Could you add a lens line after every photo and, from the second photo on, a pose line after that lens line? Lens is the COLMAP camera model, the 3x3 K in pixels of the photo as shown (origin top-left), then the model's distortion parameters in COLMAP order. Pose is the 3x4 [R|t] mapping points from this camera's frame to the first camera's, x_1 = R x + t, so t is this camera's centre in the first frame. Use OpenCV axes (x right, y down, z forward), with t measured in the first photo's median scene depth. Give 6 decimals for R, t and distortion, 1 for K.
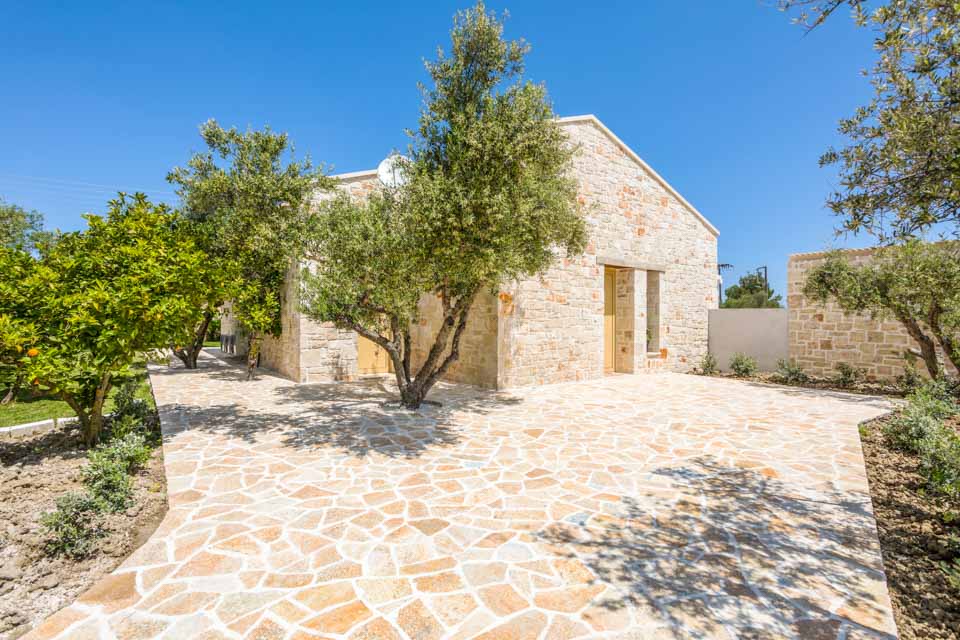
lens RADIAL K [[460.0, 0, 478.3], [0, 460.0, 314.6], [0, 0, 1]] dist [-0.055339, 0.032291]
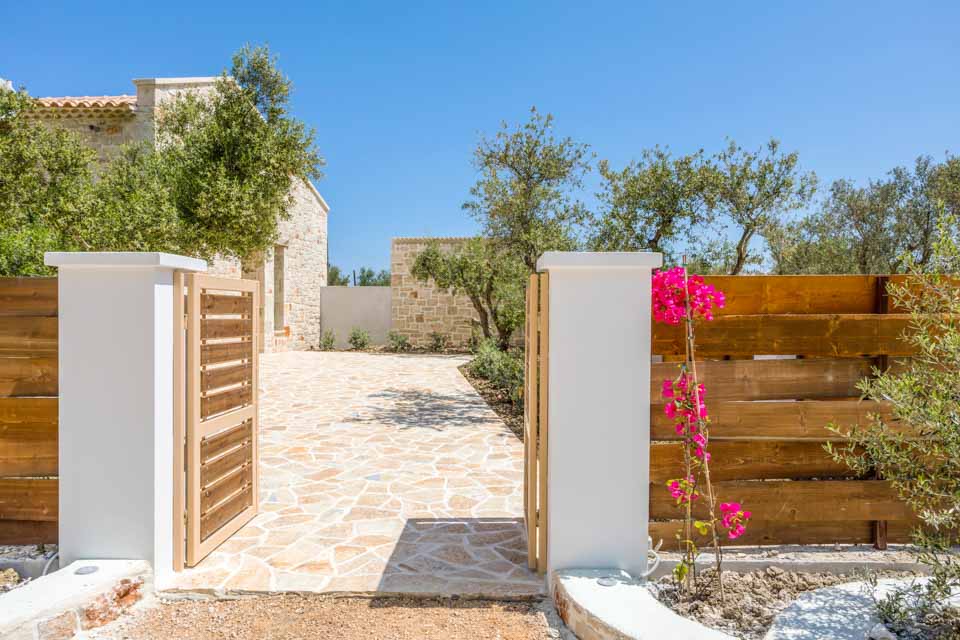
lens RADIAL K [[735.5, 0, 480.0], [0, 735.5, 320.0], [0, 0, 1]] dist [0.000173, 0.000007]
pose [[0.682931, -0.021108, 0.730178, -0.525315], [-0.004415, 0.999445, 0.033021, 0.008625], [-0.730469, -0.025775, 0.682459, -0.422105]]
